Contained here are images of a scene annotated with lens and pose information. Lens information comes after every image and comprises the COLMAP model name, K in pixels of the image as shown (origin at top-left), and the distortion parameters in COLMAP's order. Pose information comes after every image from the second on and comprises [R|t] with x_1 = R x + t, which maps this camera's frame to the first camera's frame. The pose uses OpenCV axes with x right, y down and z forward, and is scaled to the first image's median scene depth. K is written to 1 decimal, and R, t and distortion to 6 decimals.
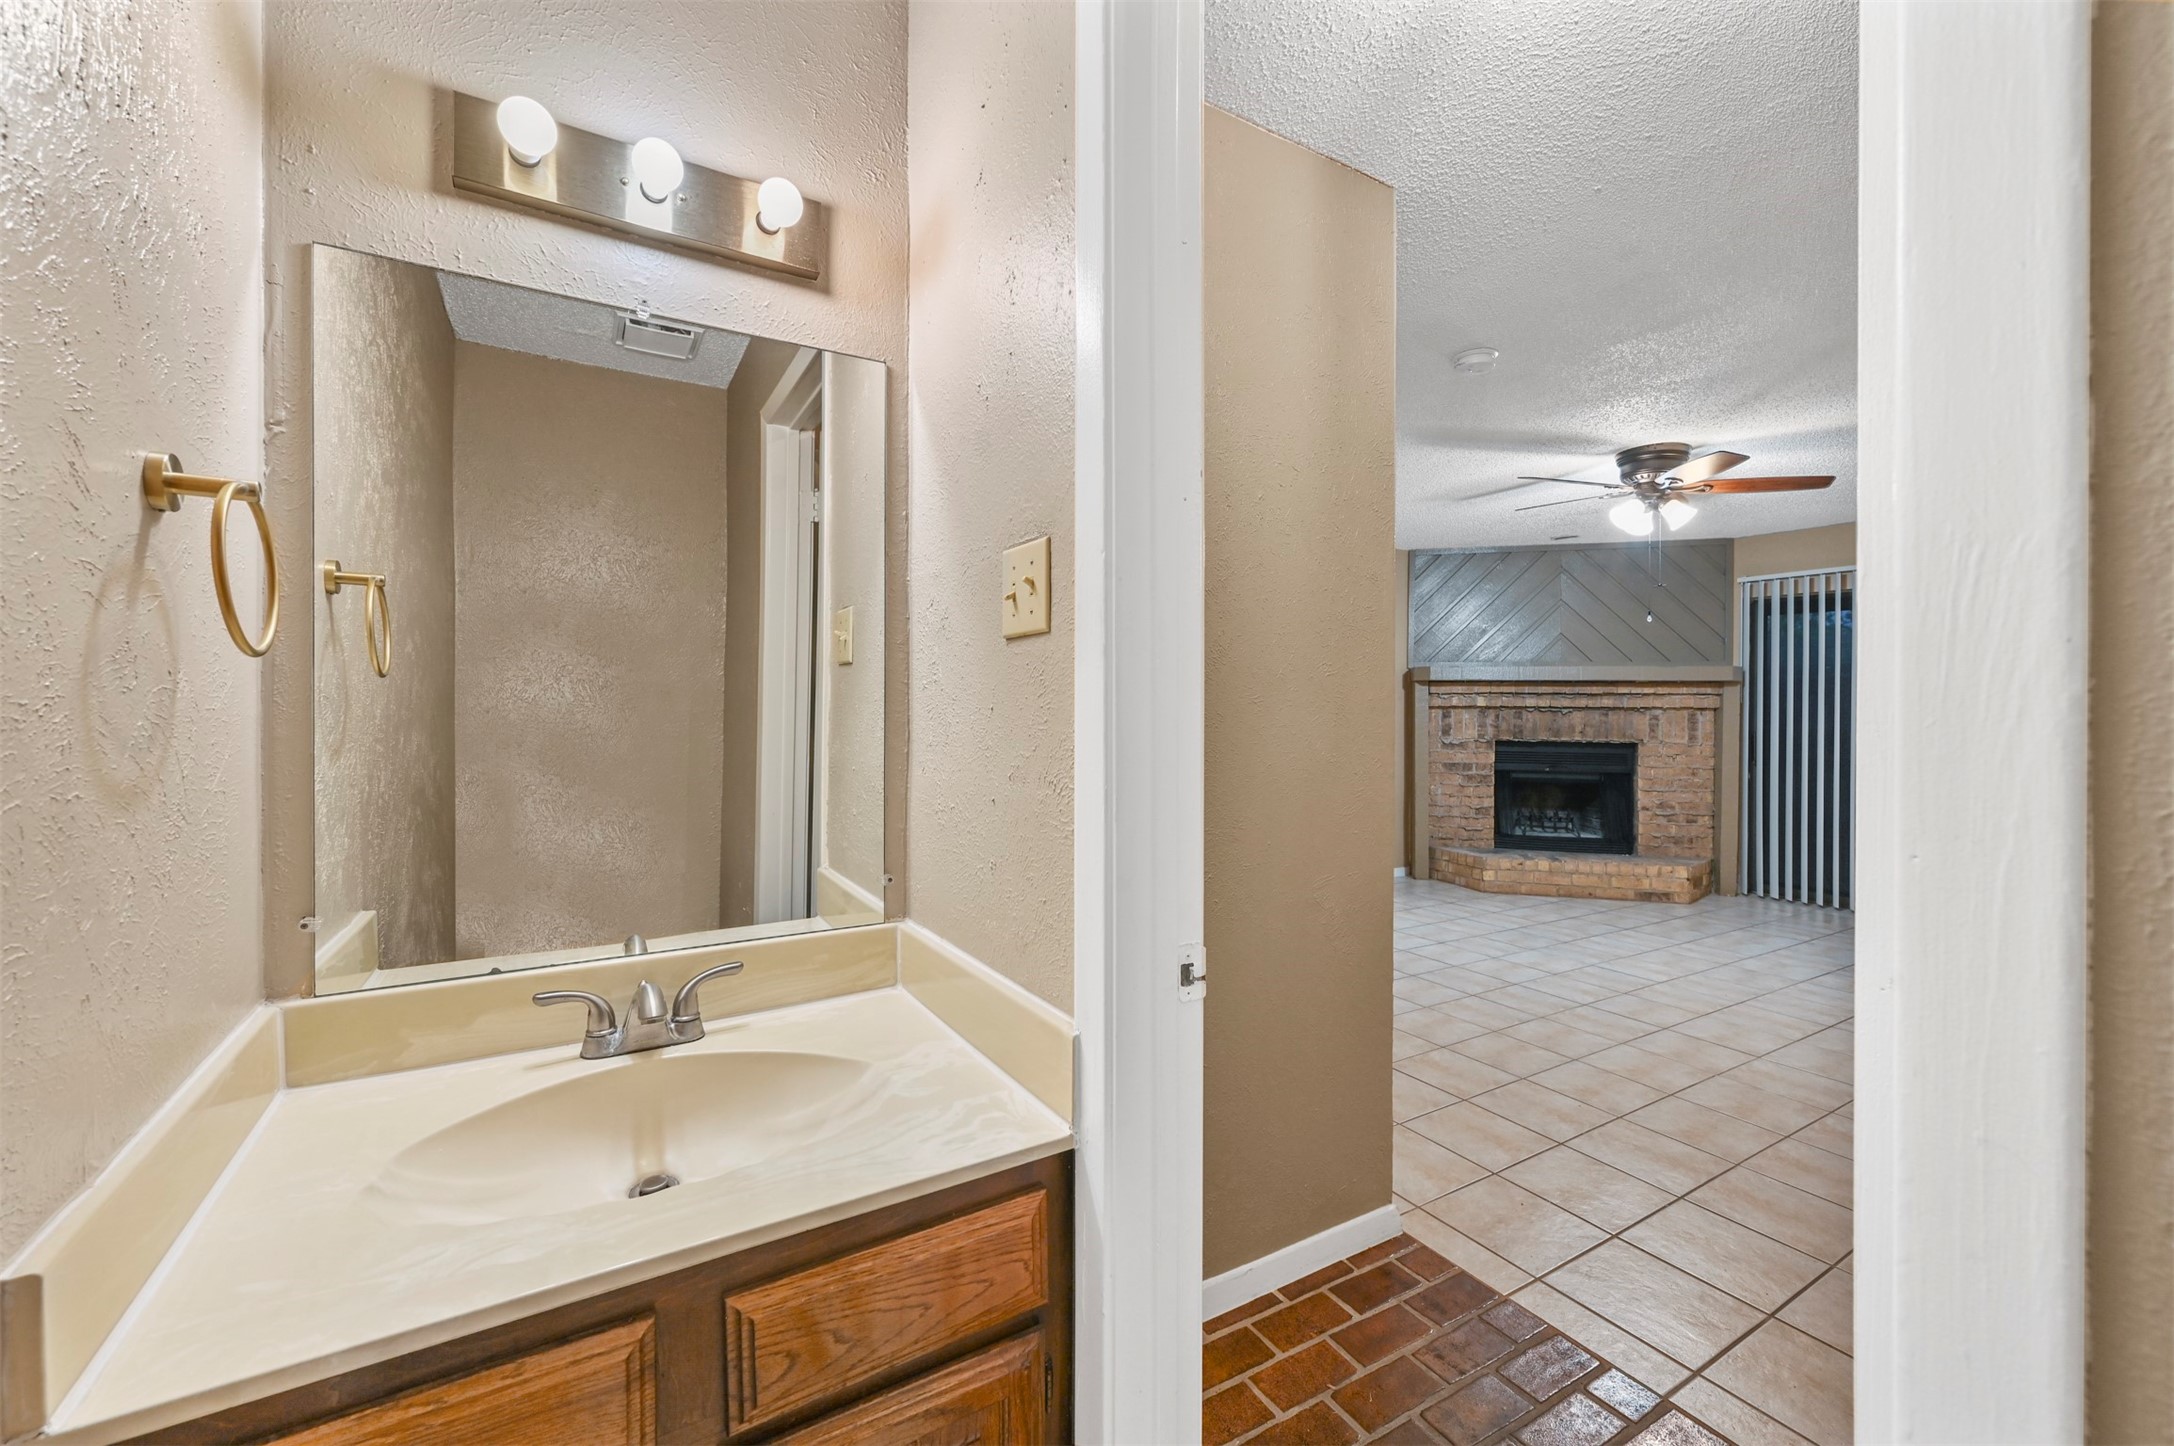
lens RADIAL K [[863.8, 0, 1074.9], [0, 863.8, 713.0], [0, 0, 1]] dist [-0.001356, 0.001176]
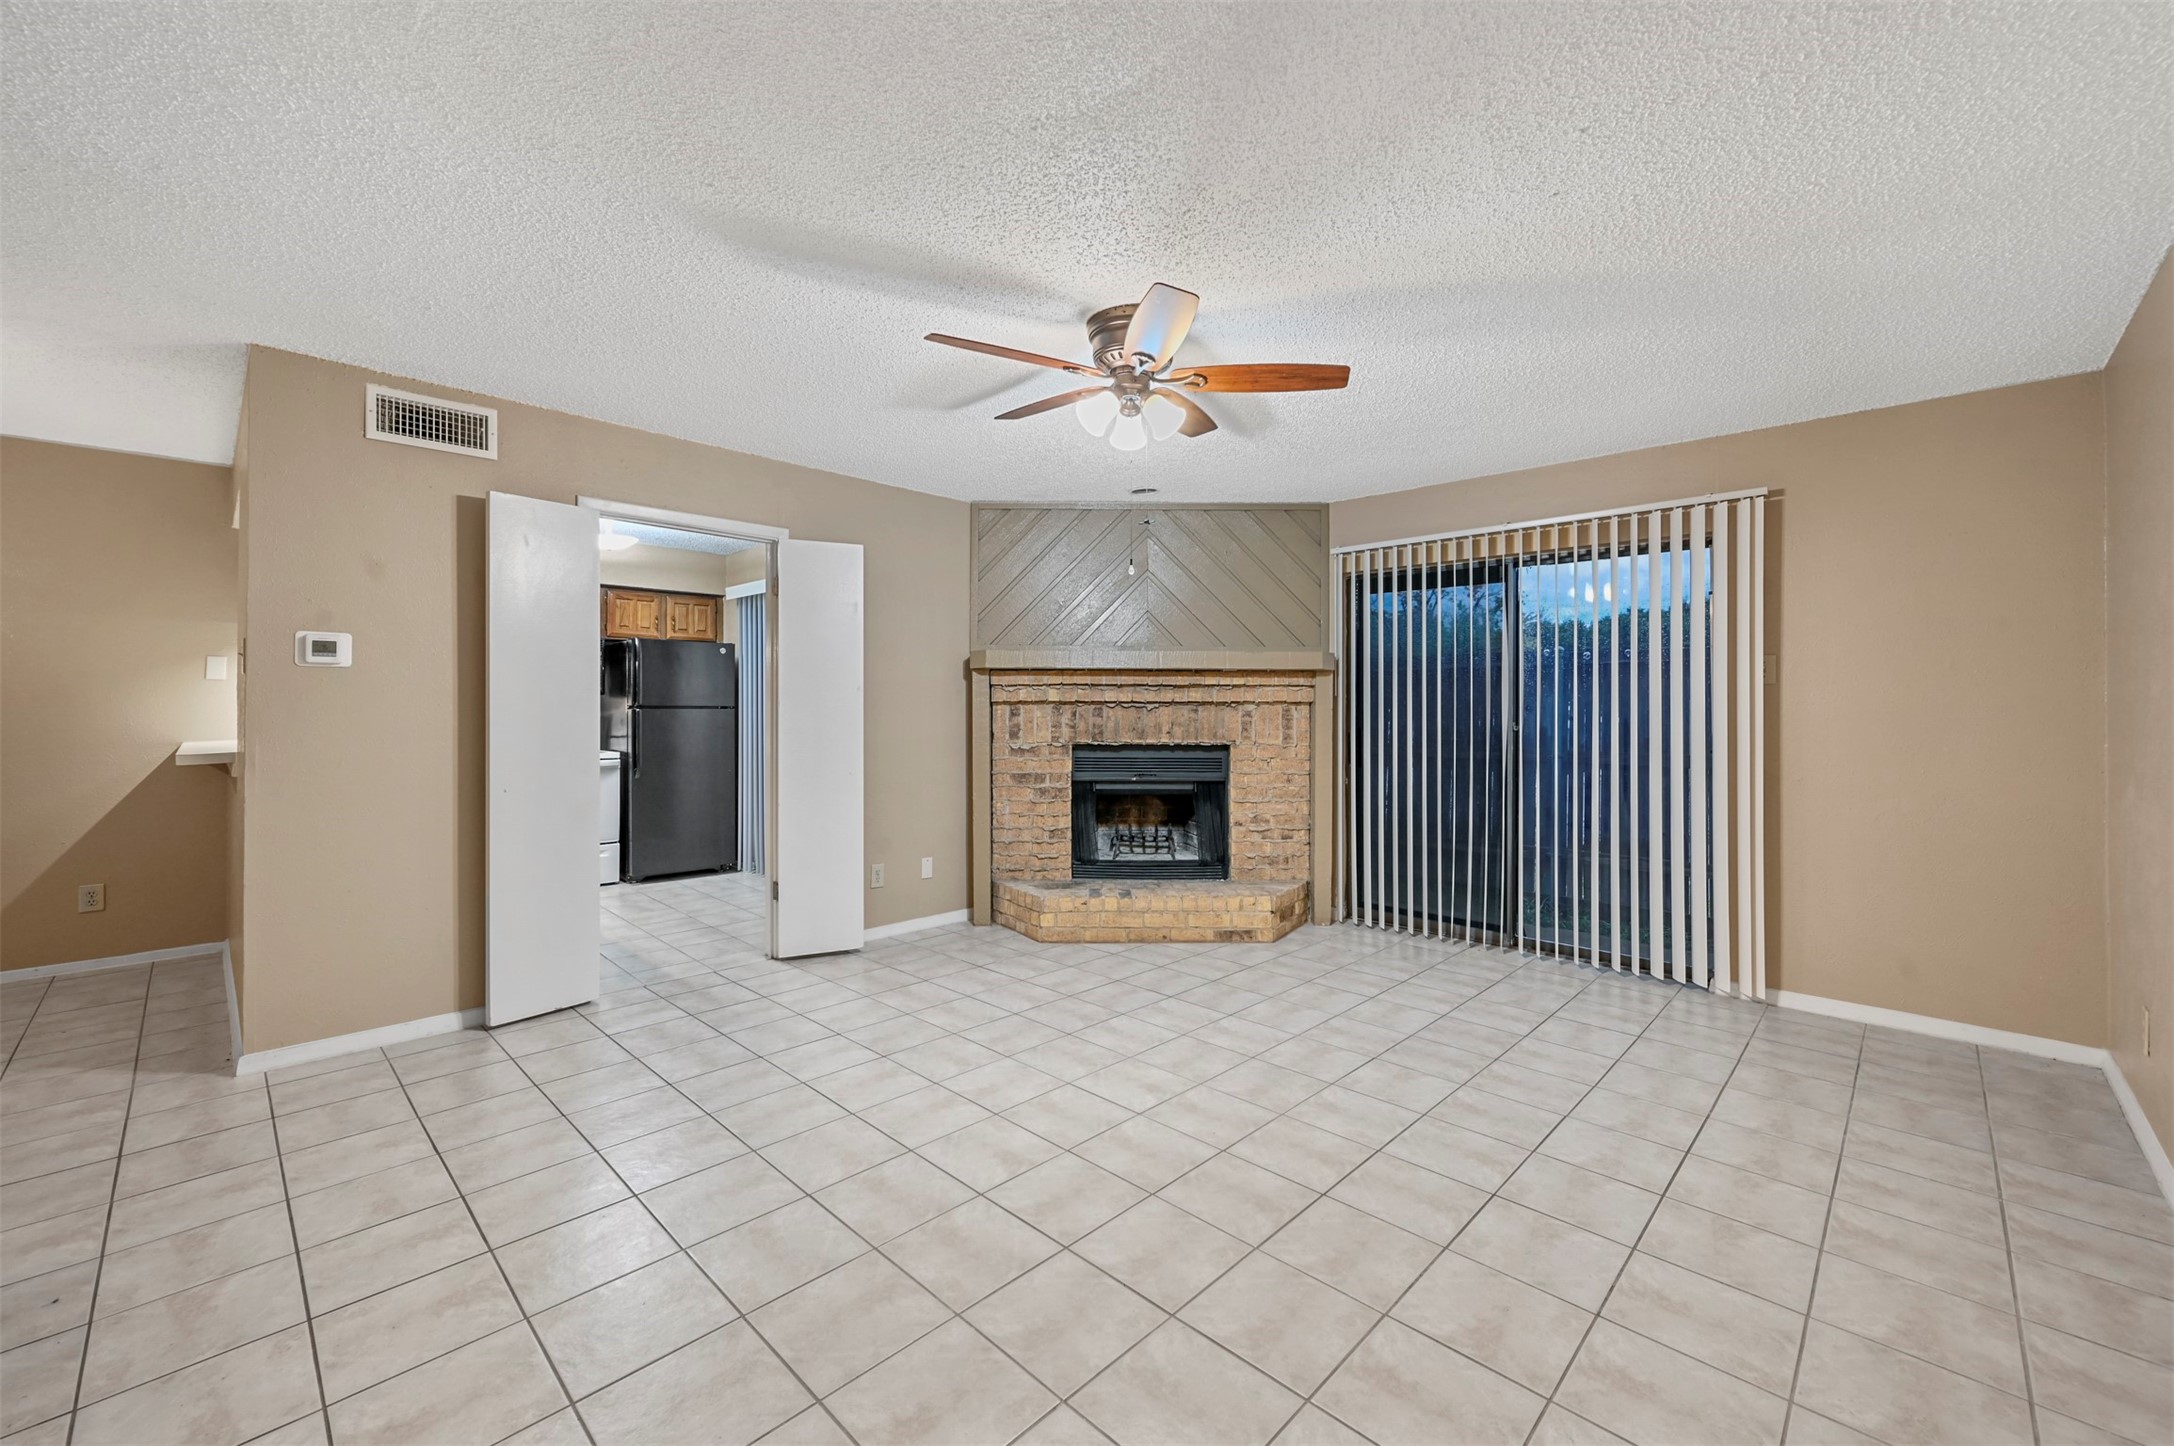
lens RADIAL K [[863.8, 0, 1085.1], [0, 863.8, 707.1], [0, 0, 1]] dist [-0.001356, 0.001176]
pose [[0.964660, -0.005855, 0.263434, 0.300079], [0.007006, 0.999970, -0.003430, 0.000521], [-0.263406, 0.005155, 0.964671, 0.237300]]
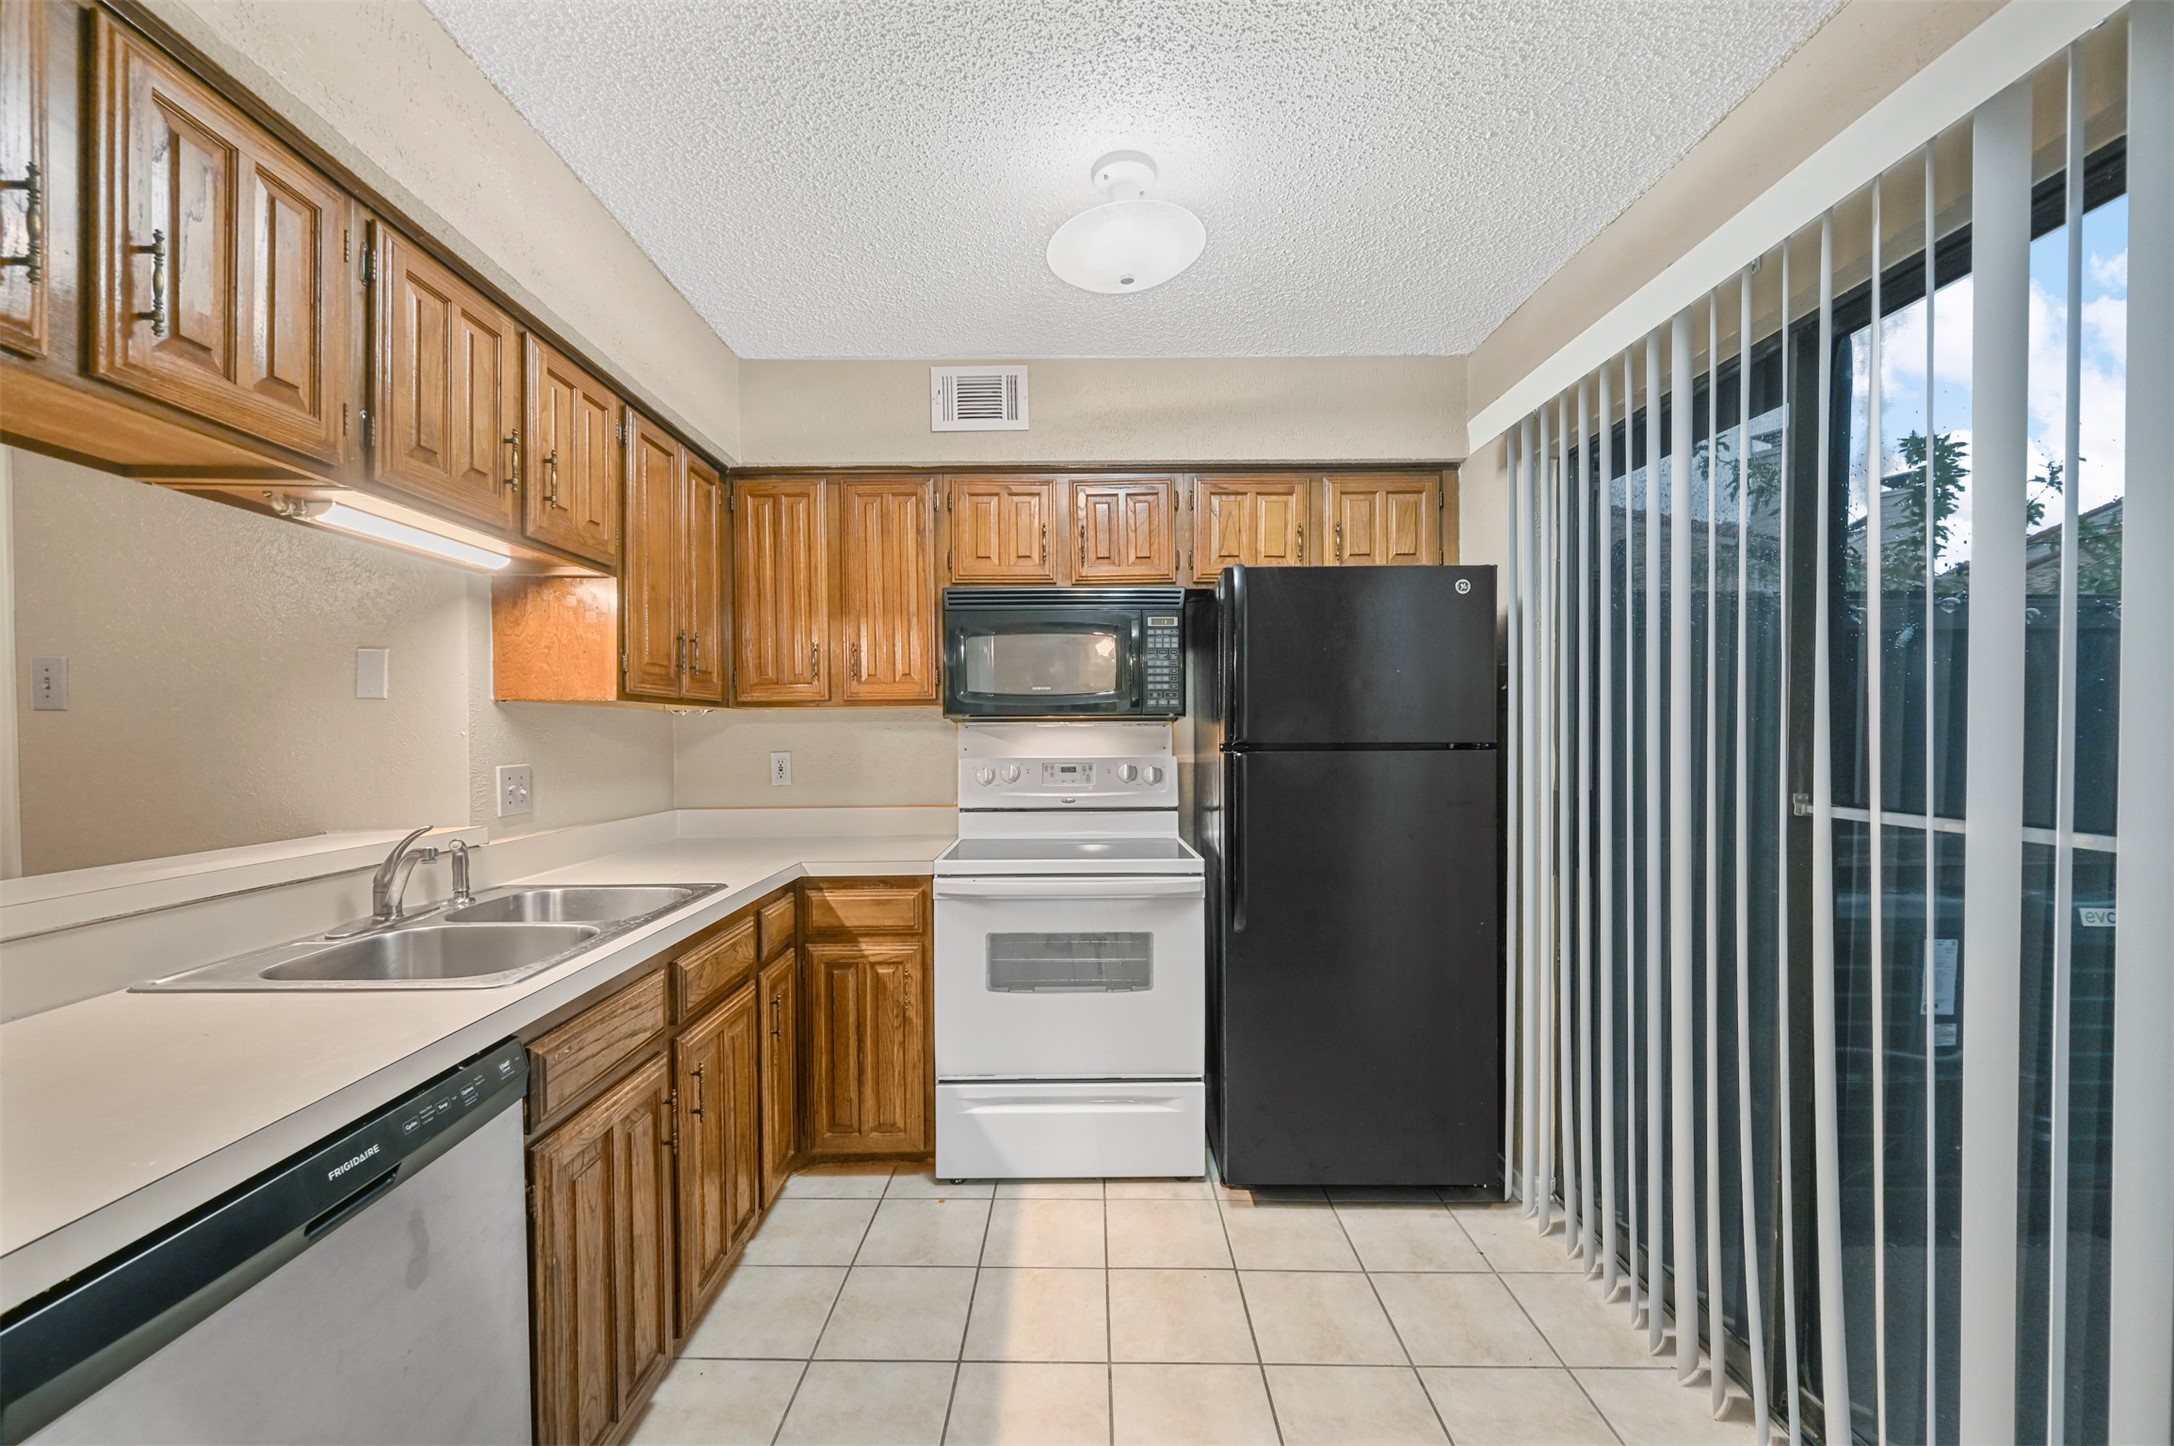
lens RADIAL K [[863.8, 0, 1078.7], [0, 863.8, 758.2], [0, 0, 1]] dist [-0.001356, 0.001176]
pose [[0.865751, -0.003551, -0.500462, 0.194973], [0.013165, 0.999790, 0.015680, -0.008585], [0.500302, -0.020164, 0.865616, 0.961362]]
